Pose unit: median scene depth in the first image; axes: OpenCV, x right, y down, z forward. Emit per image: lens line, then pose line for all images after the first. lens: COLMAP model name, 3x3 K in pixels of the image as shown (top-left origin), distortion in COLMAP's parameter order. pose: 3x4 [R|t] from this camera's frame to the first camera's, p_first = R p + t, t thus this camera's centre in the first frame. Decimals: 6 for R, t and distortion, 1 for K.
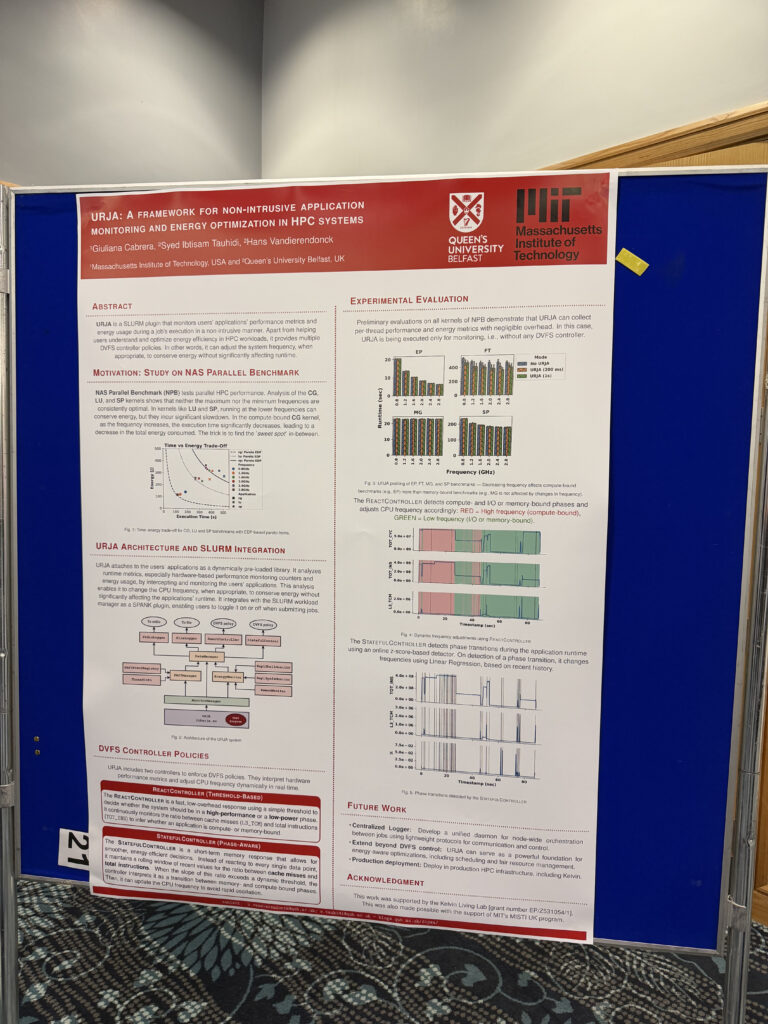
lens RADIAL K [[721.6, 0, 384.0], [0, 721.6, 512.0], [0, 0, 1]] dist [0.093182, -0.121412]
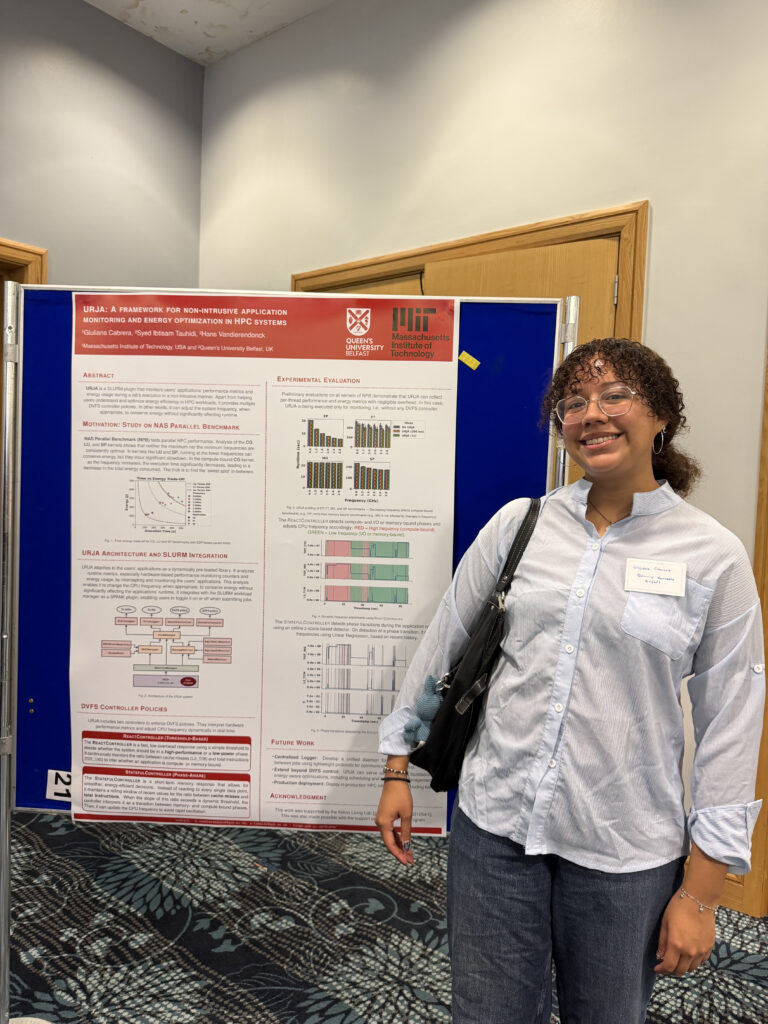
lens RADIAL K [[717.6, 0, 387.4], [0, 717.6, 514.2], [0, 0, 1]] dist [0.121399, -0.180342]
pose [[0.995077, 0.007671, 0.098805, 0.028399], [-0.005844, 0.999807, -0.018768, -0.002039], [-0.098930, 0.018098, 0.994930, -0.386201]]
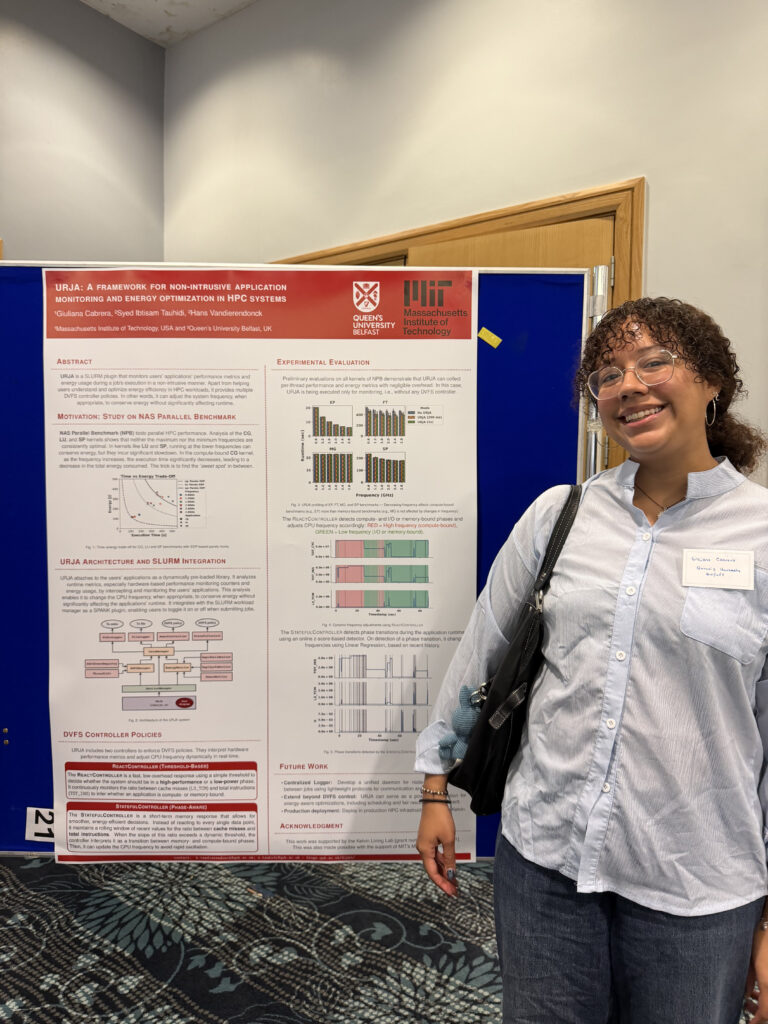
lens RADIAL K [[721.6, 0, 384.0], [0, 721.6, 512.0], [0, 0, 1]] dist [0.093182, -0.121412]
pose [[0.989449, -0.017903, 0.143770, -0.045241], [0.021187, 0.999548, -0.021338, 0.002144], [-0.143323, 0.024158, 0.989381, -0.253102]]
